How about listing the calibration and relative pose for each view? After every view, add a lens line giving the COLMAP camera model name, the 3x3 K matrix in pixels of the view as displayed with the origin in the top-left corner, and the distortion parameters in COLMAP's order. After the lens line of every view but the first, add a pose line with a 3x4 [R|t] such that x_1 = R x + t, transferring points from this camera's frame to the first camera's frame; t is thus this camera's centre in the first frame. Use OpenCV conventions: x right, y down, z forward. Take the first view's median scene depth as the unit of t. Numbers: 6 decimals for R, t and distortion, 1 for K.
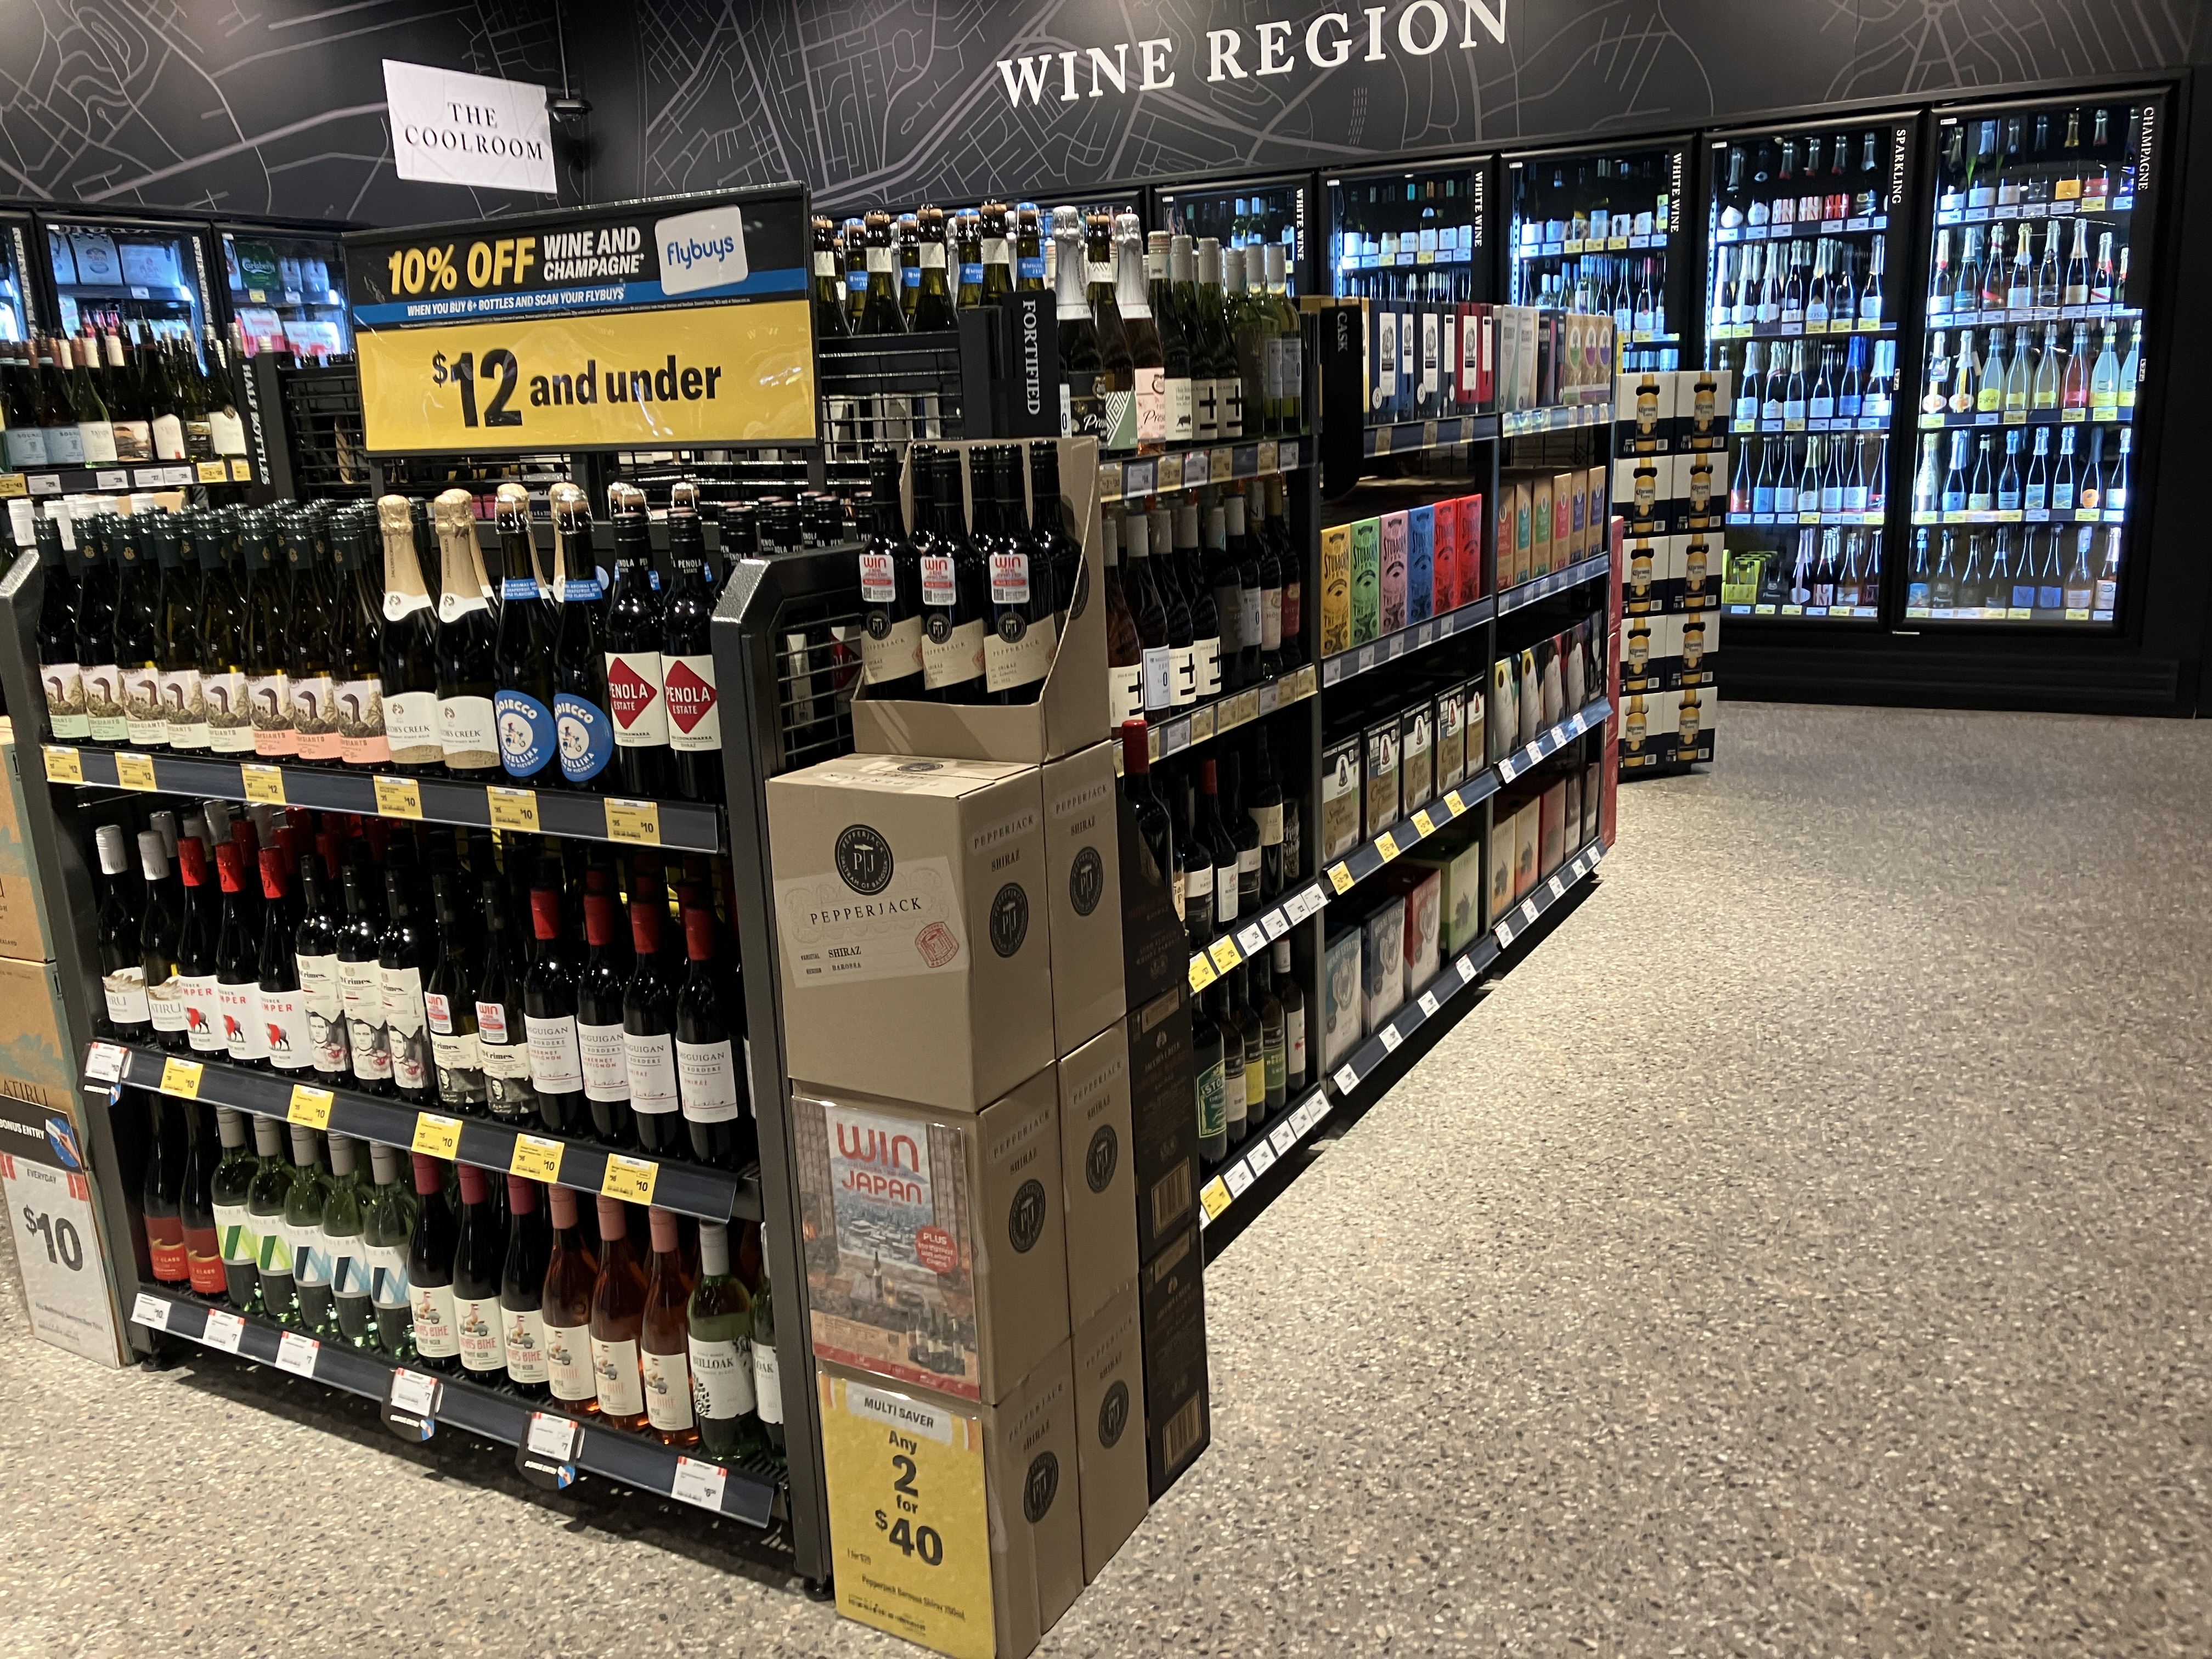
lens RADIAL K [[1836.5, 0, 1076.3], [0, 1836.5, 876.3], [0, 0, 1]] dist [0.003797, 0.013519]
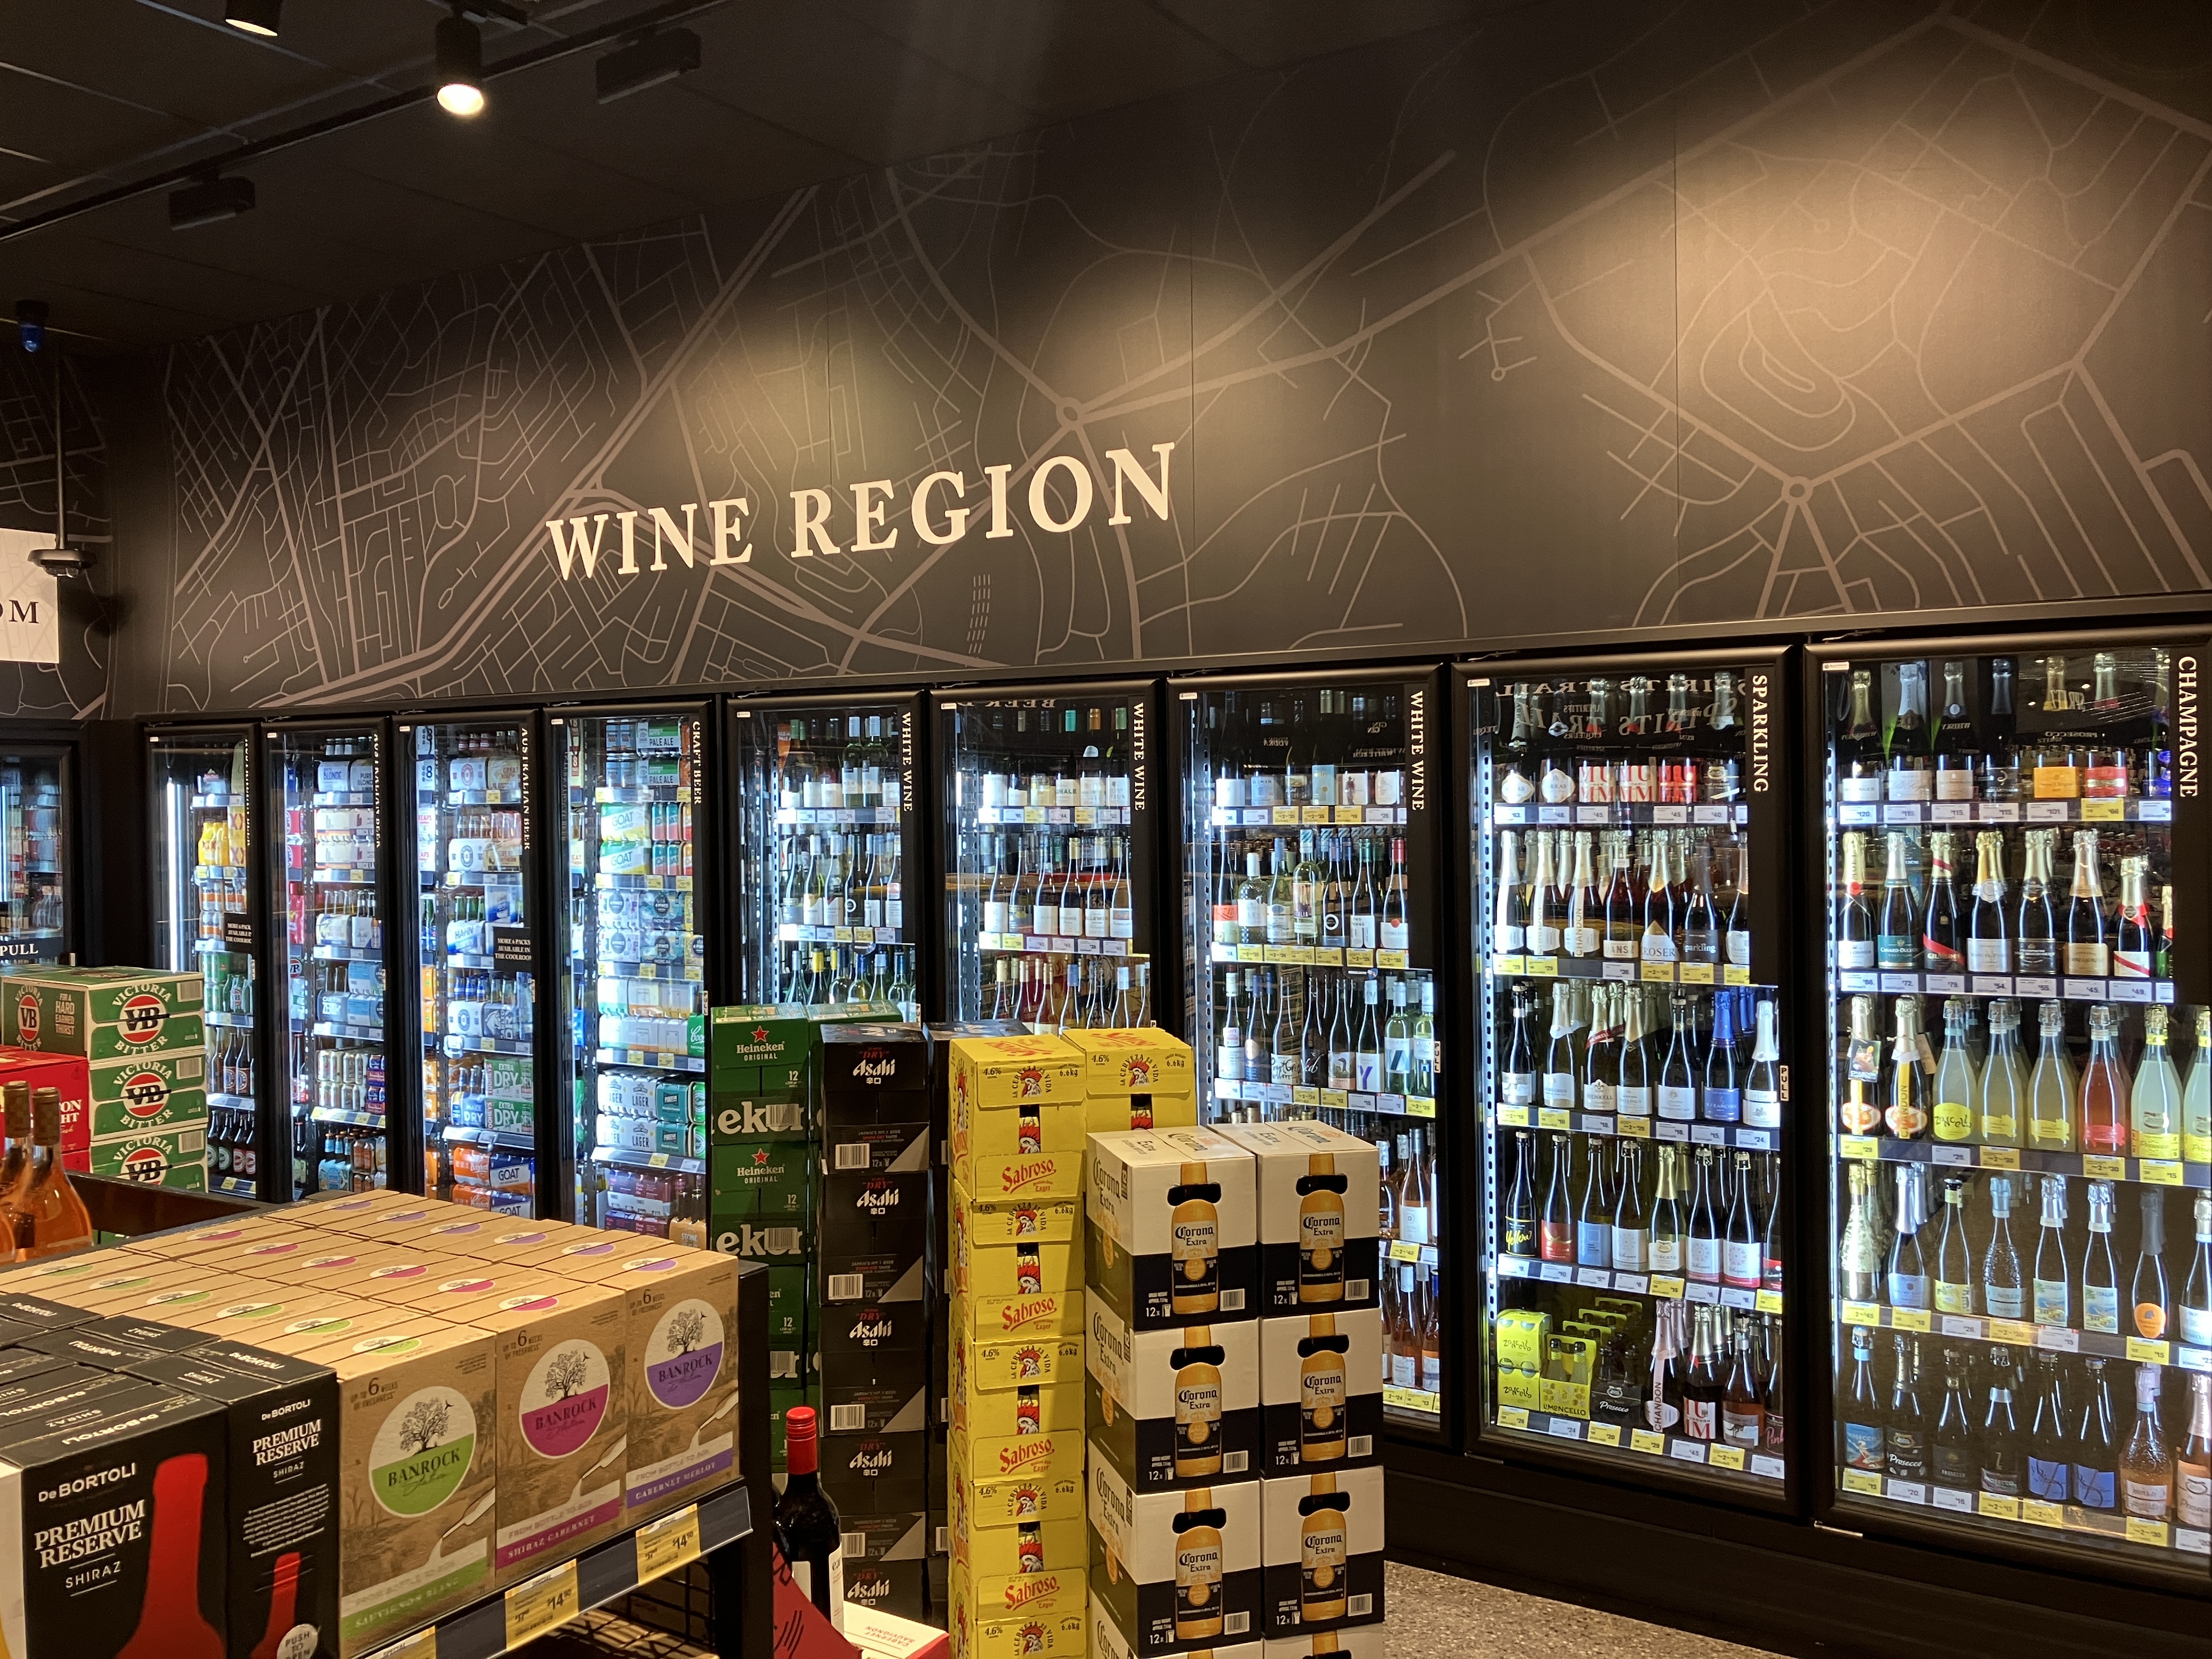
lens RADIAL K [[1820.6, 0, 1106.0], [0, 1820.6, 829.5], [0, 0, 1]] dist [0.102790, -0.248533]
pose [[0.998608, 0.027294, -0.045140, 0.243202], [-0.037007, 0.972303, -0.230777, -0.194552], [0.037591, 0.232126, 0.971959, 0.392262]]
